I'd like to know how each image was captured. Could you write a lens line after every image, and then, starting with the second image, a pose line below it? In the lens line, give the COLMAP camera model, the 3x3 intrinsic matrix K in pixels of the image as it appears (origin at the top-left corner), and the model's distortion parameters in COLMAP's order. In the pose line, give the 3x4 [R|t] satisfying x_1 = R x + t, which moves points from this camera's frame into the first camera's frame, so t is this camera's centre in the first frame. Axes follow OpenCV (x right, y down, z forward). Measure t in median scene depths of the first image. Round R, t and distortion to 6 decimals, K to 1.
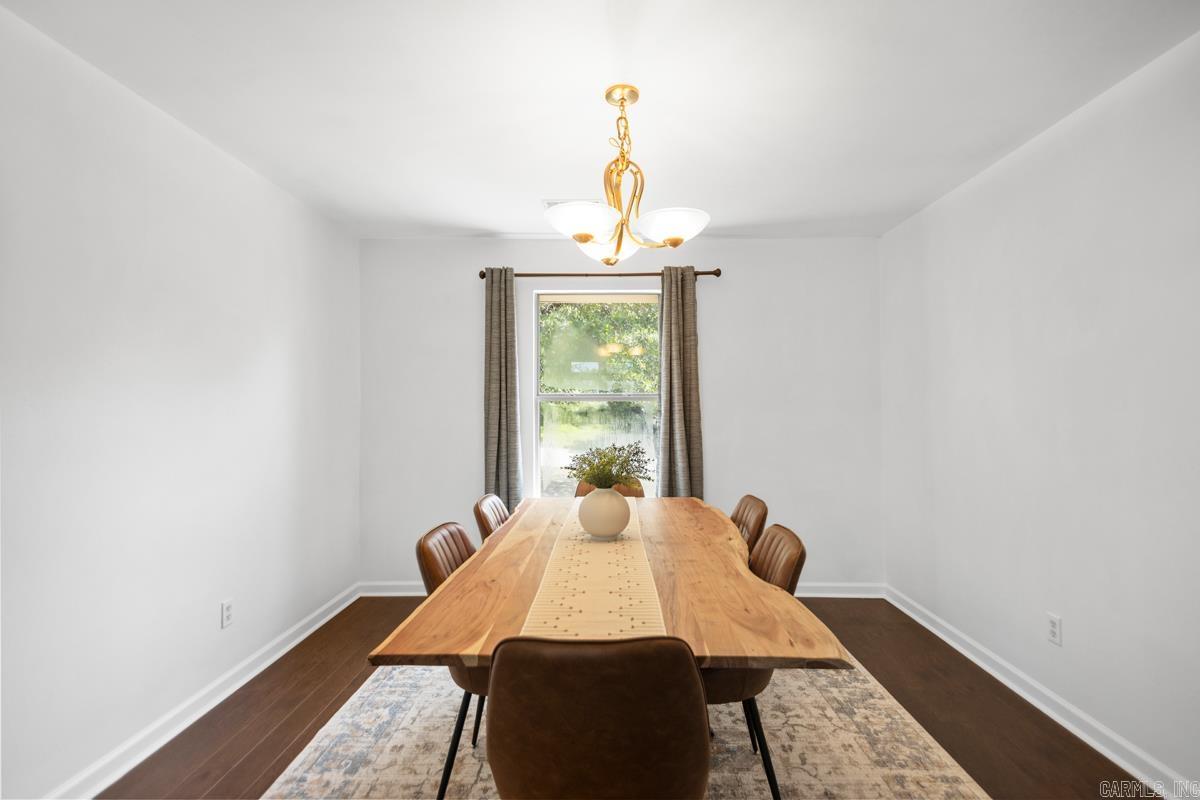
lens RADIAL K [[557.4, 0, 604.4], [0, 557.4, 397.3], [0, 0, 1]] dist [0.007717, -0.003891]
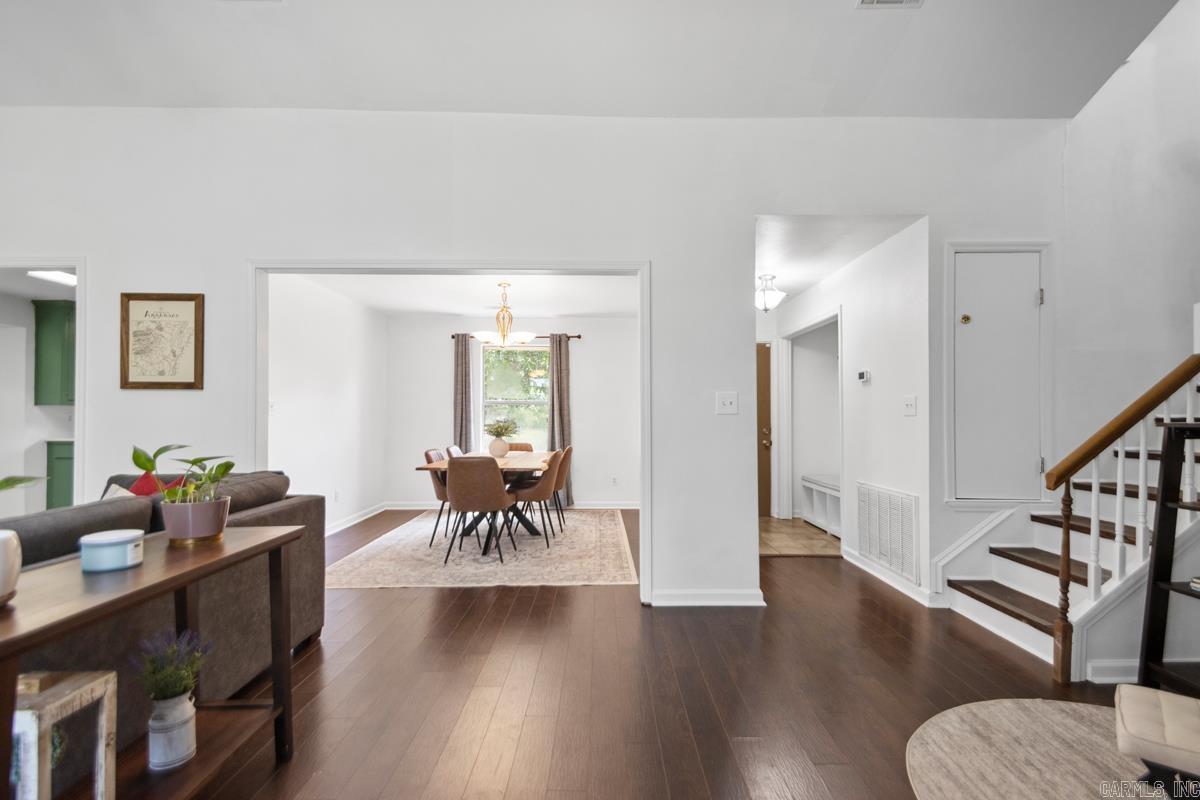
lens RADIAL K [[557.4, 0, 606.5], [0, 557.4, 407.9], [0, 0, 1]] dist [0.007717, -0.003891]
pose [[0.999180, 0.003363, 0.040347, 0.221687], [-0.003008, 0.999956, -0.008838, 0.033537], [-0.040375, 0.008710, 0.999147, -0.890261]]
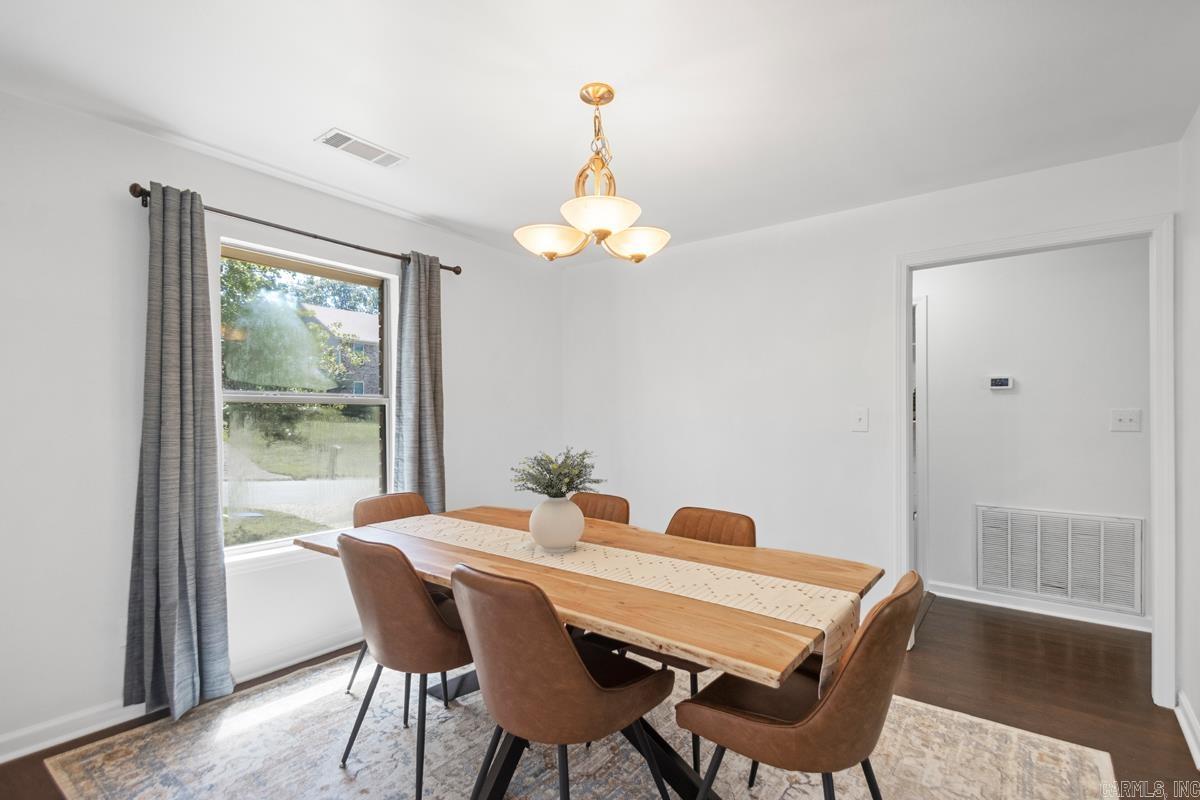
lens RADIAL K [[557.4, 0, 609.8], [0, 557.4, 409.2], [0, 0, 1]] dist [0.007717, -0.003891]
pose [[0.585254, 0.008325, 0.810807, -0.417379], [-0.010045, 0.999945, -0.003016, 0.013609], [-0.810787, -0.006379, 0.585306, 0.234144]]
